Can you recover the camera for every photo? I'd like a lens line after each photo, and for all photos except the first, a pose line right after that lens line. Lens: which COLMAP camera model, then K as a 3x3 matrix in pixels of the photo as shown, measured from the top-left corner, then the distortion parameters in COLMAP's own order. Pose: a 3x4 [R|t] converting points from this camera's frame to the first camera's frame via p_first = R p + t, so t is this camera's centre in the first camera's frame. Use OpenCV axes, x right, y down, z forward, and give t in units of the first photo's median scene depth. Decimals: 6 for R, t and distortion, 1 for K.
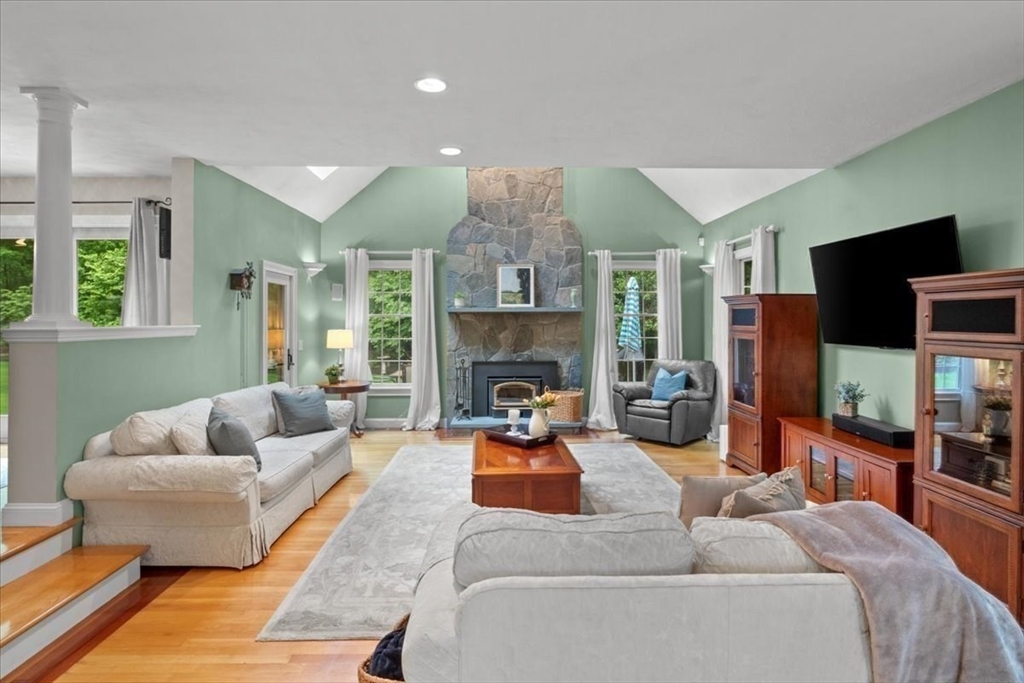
lens RADIAL K [[522.1, 0, 516.5], [0, 522.1, 323.4], [0, 0, 1]] dist [-0.007412, -0.000076]
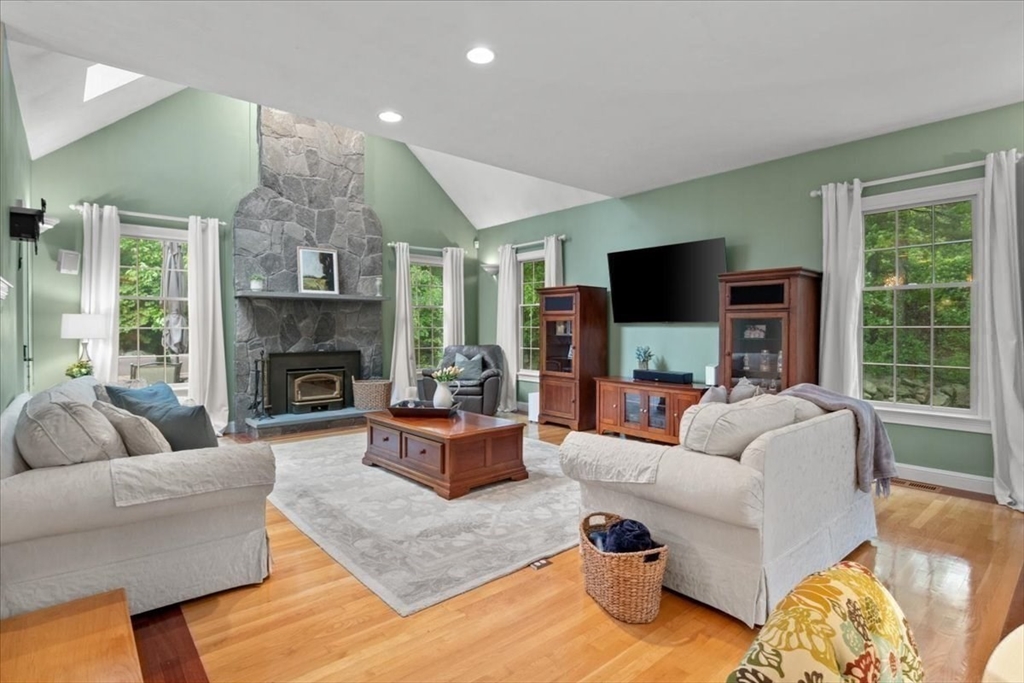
lens RADIAL K [[513.7, 0, 512.5], [0, 513.7, 340.3], [0, 0, 1]] dist [0.000544, 0.000407]
pose [[0.778127, -0.014267, 0.627946, -0.310895], [0.004880, 0.999849, 0.016670, 0.038618], [-0.628089, -0.009907, 0.778079, 0.063737]]
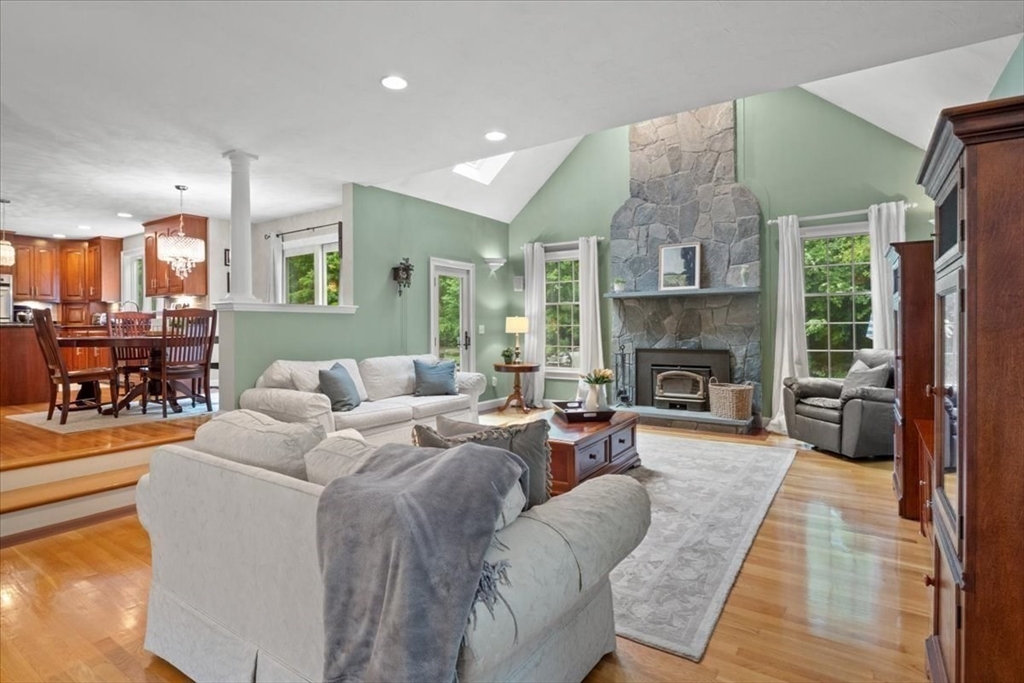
lens RADIAL K [[519.3, 0, 515.2], [0, 519.3, 330.1], [0, 0, 1]] dist [-0.008894, 0.000460]
pose [[0.812468, -0.001305, -0.583005, 0.296557], [0.001726, 0.999998, 0.000166, 0.038908], [0.583004, -0.001141, 0.812469, 0.087412]]
